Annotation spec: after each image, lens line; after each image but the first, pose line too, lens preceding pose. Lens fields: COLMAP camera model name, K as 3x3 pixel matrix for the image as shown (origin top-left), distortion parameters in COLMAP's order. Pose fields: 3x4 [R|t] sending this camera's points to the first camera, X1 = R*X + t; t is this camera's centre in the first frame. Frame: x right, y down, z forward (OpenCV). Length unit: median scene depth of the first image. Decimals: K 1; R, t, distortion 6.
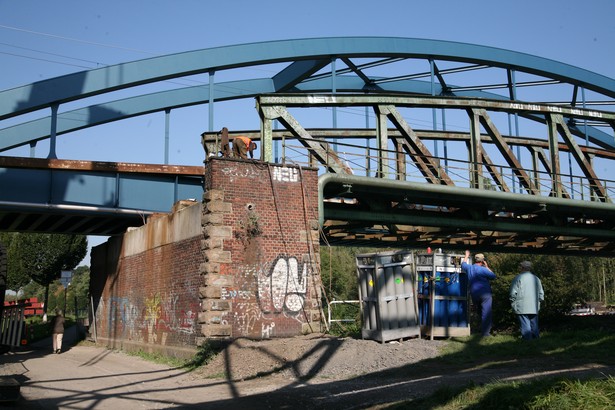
lens RADIAL K [[643.5, 0, 307.5], [0, 643.5, 208.2], [0, 0, 1]] dist [-0.002062, 0.030407]
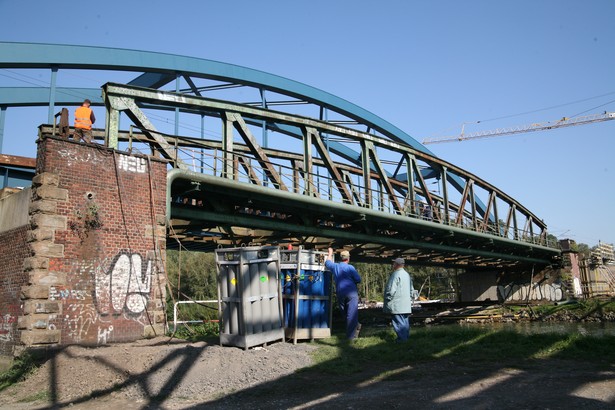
lens RADIAL K [[504.4, 0, 308.3], [0, 504.4, 209.0], [0, 0, 1]] dist [-0.118806, 0.137482]
pose [[0.944435, 0.046225, 0.325431, -0.024843], [-0.035005, 0.998576, -0.040252, 0.032027], [-0.326828, 0.026624, 0.944709, 0.242187]]
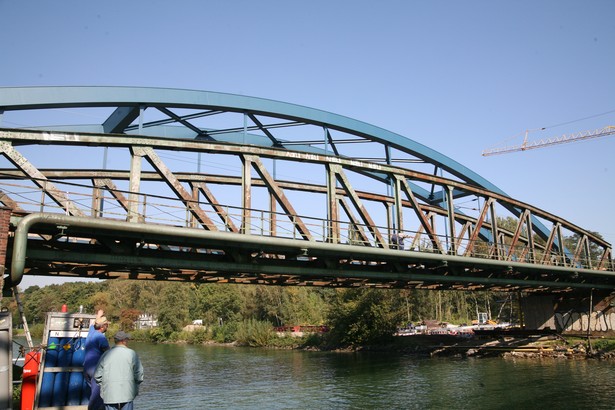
lens RADIAL K [[503.5, 0, 306.5], [0, 503.5, 209.3], [0, 0, 1]] dist [-0.126805, 0.144798]
pose [[0.990712, 0.026199, 0.133431, 0.344179], [-0.017671, 0.997748, -0.064700, -0.022598], [-0.134826, 0.061741, 0.988944, 0.264405]]
